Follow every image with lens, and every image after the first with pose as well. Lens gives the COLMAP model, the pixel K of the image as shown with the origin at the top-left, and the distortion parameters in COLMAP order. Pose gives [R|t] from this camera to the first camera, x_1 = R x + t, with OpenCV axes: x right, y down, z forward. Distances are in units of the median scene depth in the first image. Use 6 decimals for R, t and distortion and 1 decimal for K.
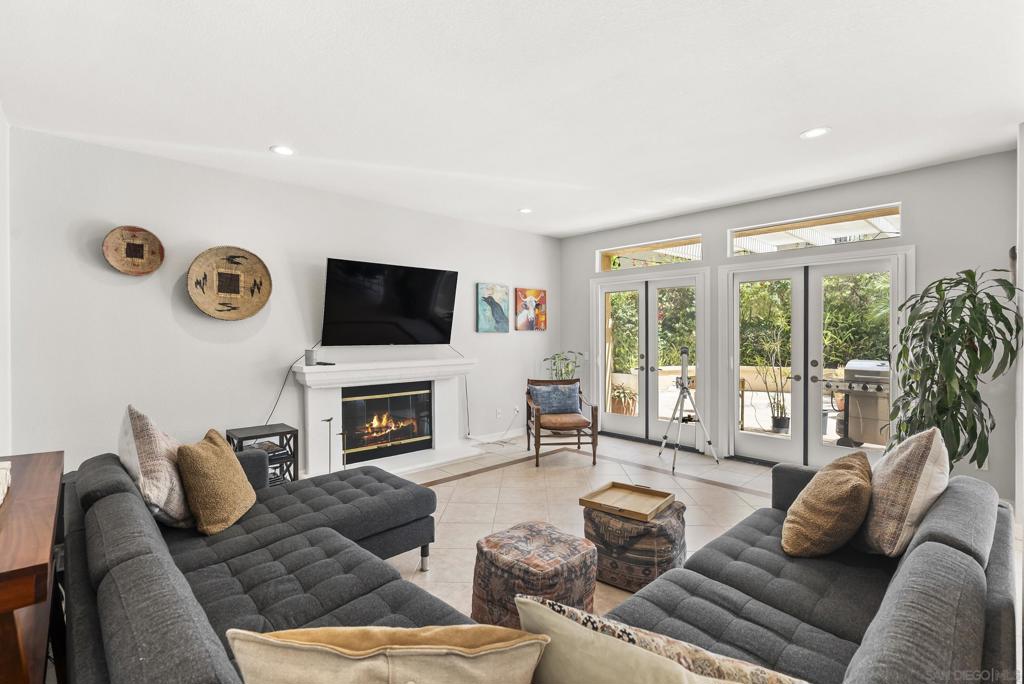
lens RADIAL K [[467.9, 0, 505.4], [0, 467.9, 341.5], [0, 0, 1]] dist [-0.008549, 0.003864]
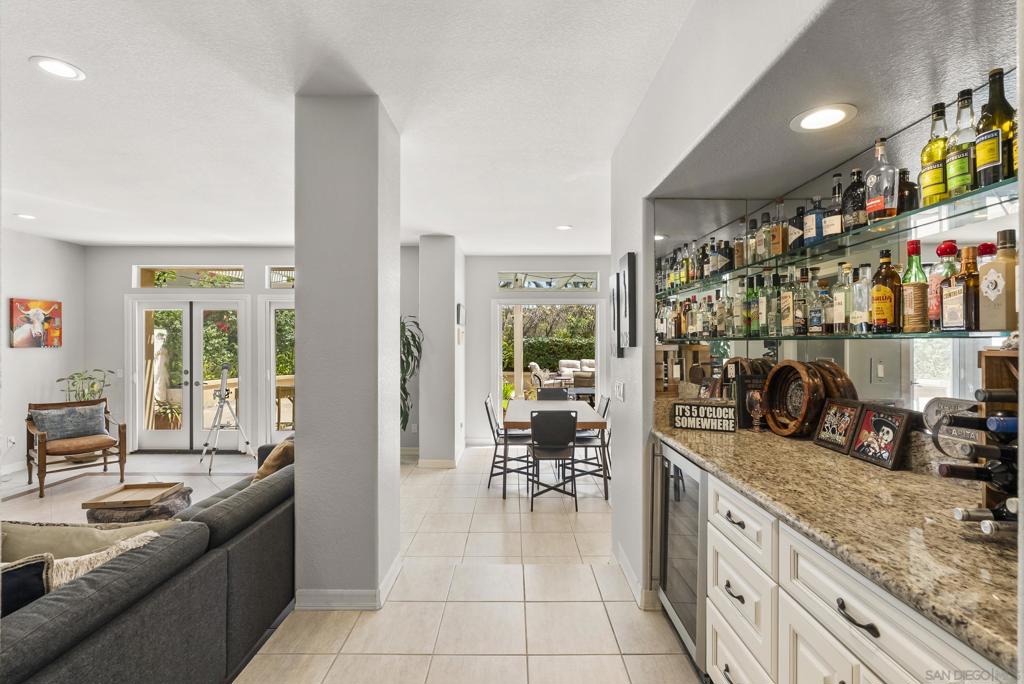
lens RADIAL K [[467.9, 0, 517.3], [0, 467.9, 341.1], [0, 0, 1]] dist [-0.008549, 0.003864]
pose [[0.669240, 0.005355, 0.743027, 0.011132], [0.007122, 0.999882, -0.013622, -0.020808], [-0.743013, 0.014408, 0.669122, -0.295093]]
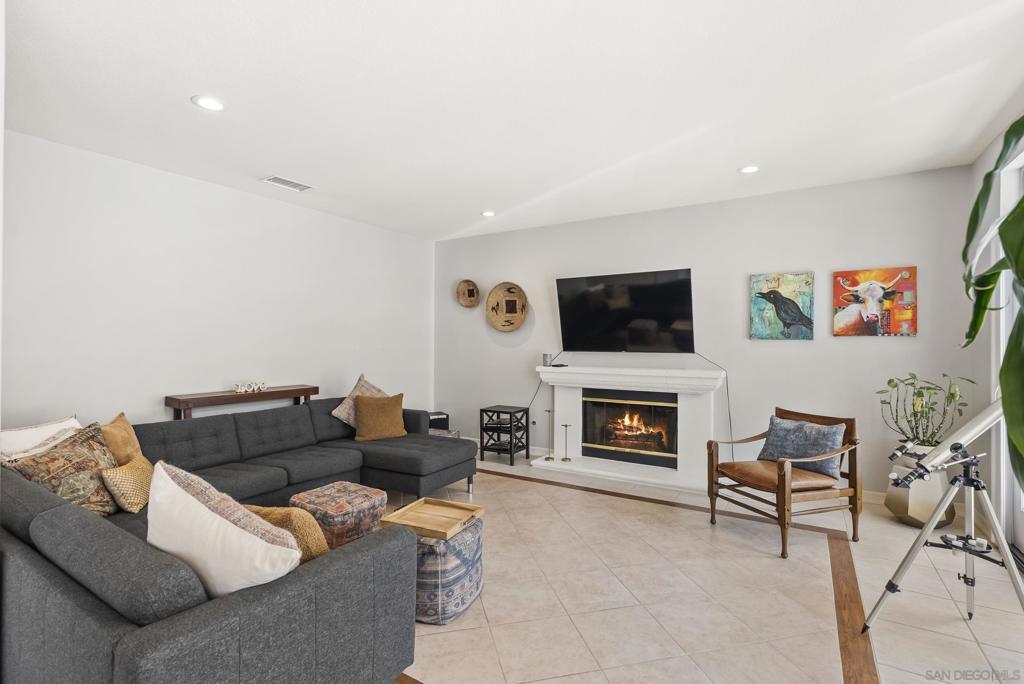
lens RADIAL K [[467.9, 0, 519.8], [0, 467.9, 339.1], [0, 0, 1]] dist [-0.008549, 0.003864]
pose [[0.274753, -0.001789, -0.961513, 0.625733], [-0.016313, 0.999846, -0.006521, -0.009823], [0.961376, 0.017477, 0.274681, 0.465553]]
